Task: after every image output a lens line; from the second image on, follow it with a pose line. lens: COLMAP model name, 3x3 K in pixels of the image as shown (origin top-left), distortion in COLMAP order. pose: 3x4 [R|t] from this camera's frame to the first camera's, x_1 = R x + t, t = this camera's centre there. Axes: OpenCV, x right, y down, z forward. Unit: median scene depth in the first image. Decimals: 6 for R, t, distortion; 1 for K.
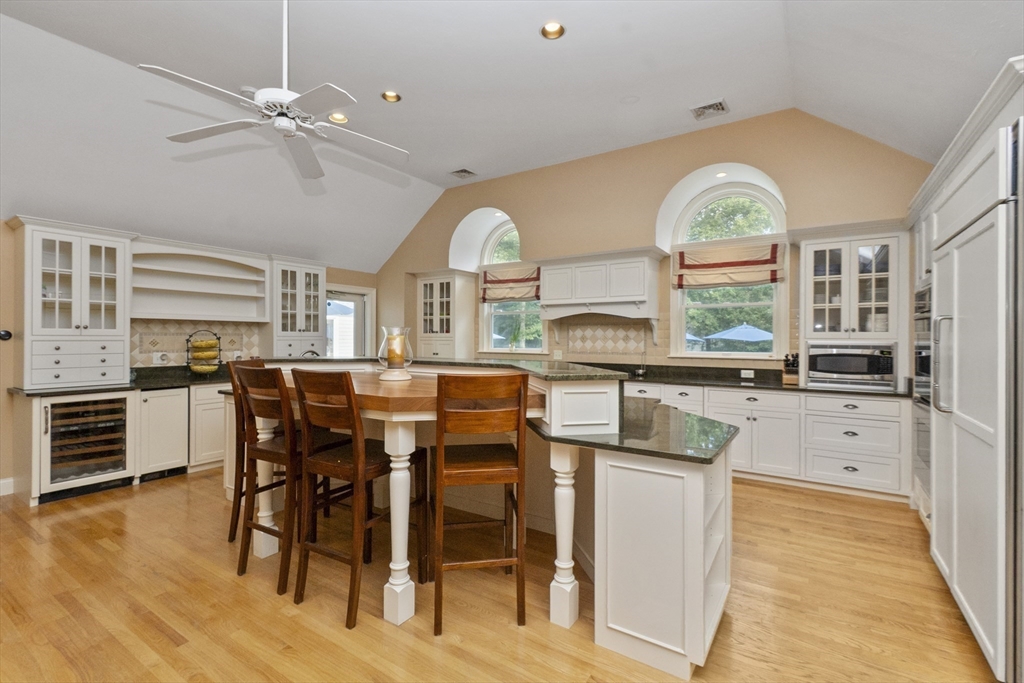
lens RADIAL K [[463.6, 0, 517.7], [0, 463.6, 340.0], [0, 0, 1]] dist [0.005132, -0.003014]
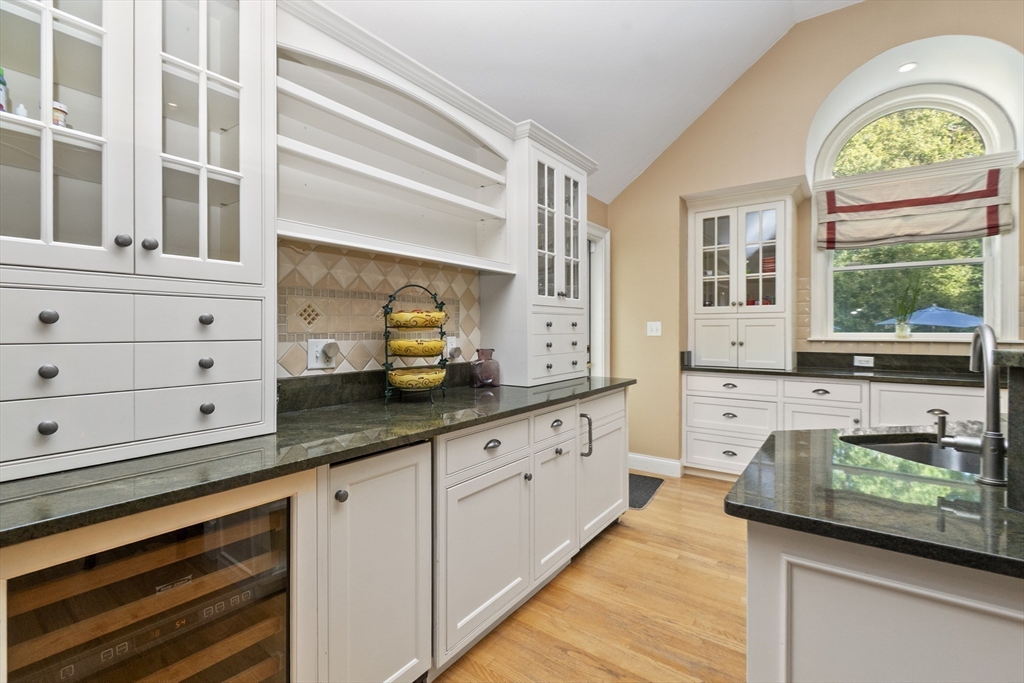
lens RADIAL K [[463.6, 0, 513.2], [0, 463.6, 328.4], [0, 0, 1]] dist [0.005132, -0.003014]
pose [[0.998854, -0.004149, -0.047688, -0.527636], [0.003863, 0.999974, -0.006084, 0.018407], [0.047712, 0.005892, 0.998844, 0.552842]]
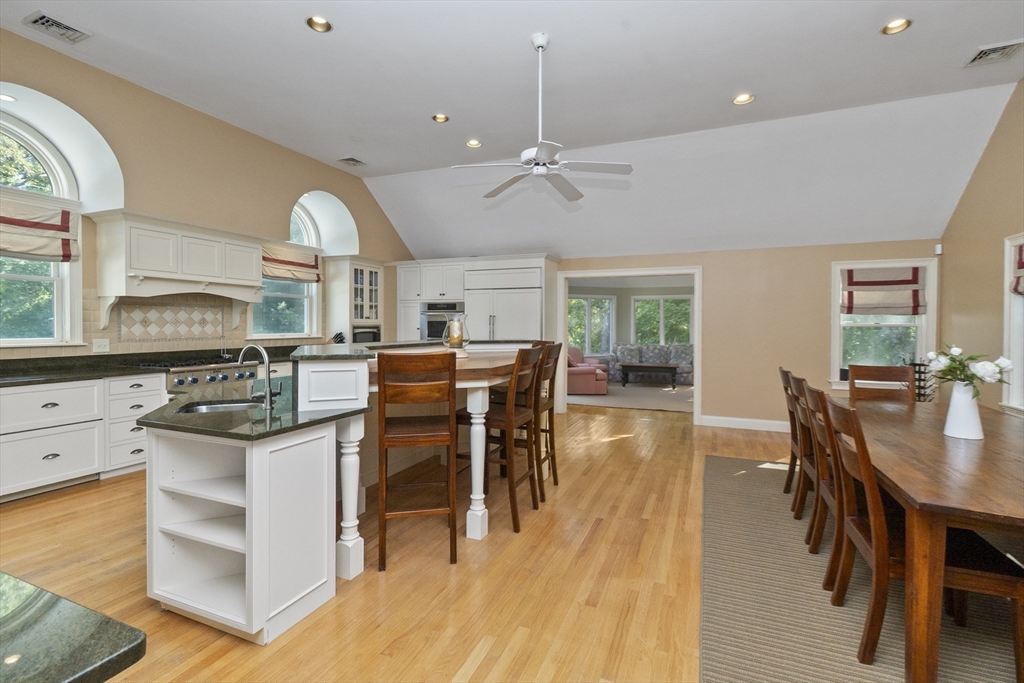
lens RADIAL K [[463.6, 0, 514.6], [0, 463.6, 329.4], [0, 0, 1]] dist [0.005132, -0.003014]
pose [[-0.180115, -0.015322, 0.983526, -0.825448], [-0.002423, 0.999883, 0.015133, -0.004384], [-0.983642, 0.000342, -0.180131, 0.586107]]
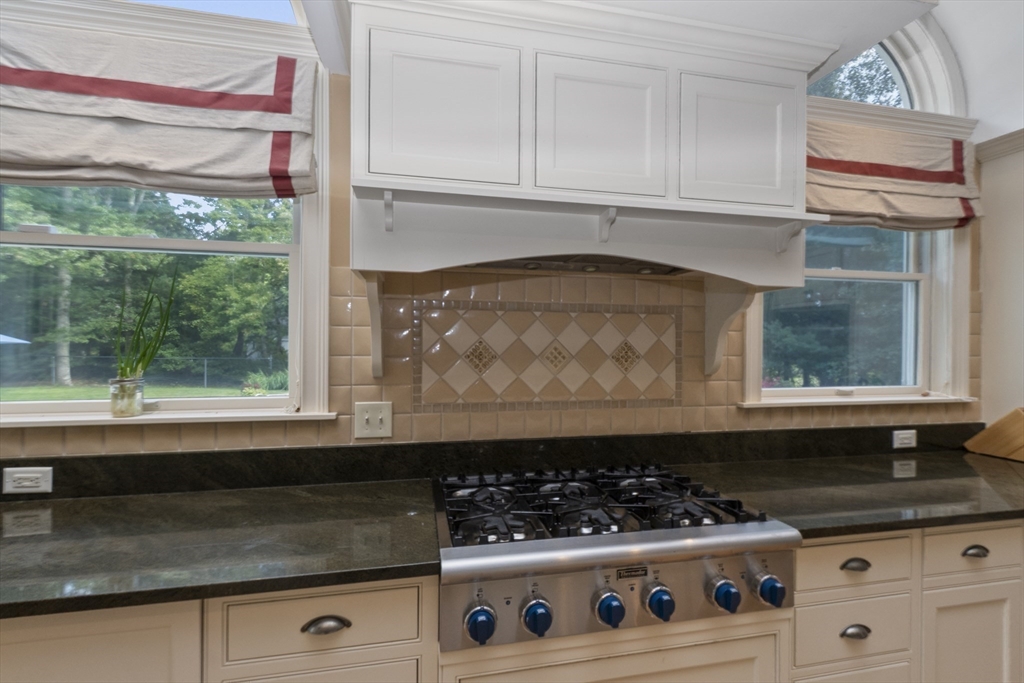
lens RADIAL K [[463.6, 0, 513.6], [0, 463.6, 346.3], [0, 0, 1]] dist [0.005132, -0.003014]
pose [[0.701532, -0.004225, 0.712625, -0.049934], [-0.001382, 0.999972, 0.007289, -0.012315], [-0.712636, -0.006098, 0.701507, 0.874232]]
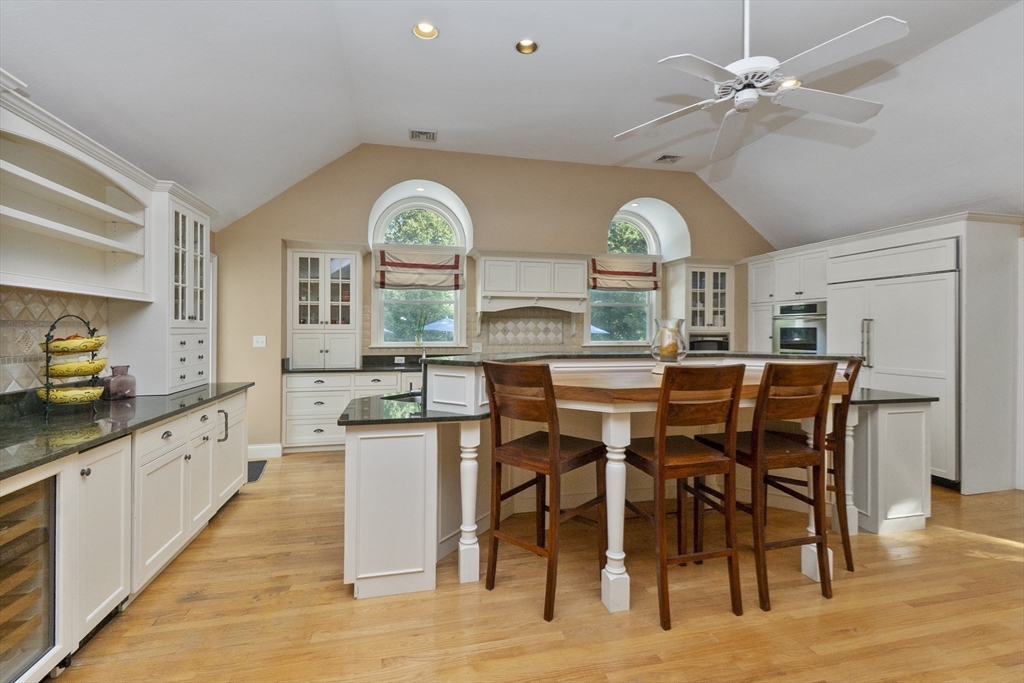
lens RADIAL K [[463.6, 0, 512.6], [0, 463.6, 328.5], [0, 0, 1]] dist [0.005132, -0.003014]
pose [[0.686927, 0.001282, 0.726725, -0.658169], [0.003232, 0.999983, -0.004820, -0.003227], [-0.726719, 0.005660, 0.686911, 0.314445]]
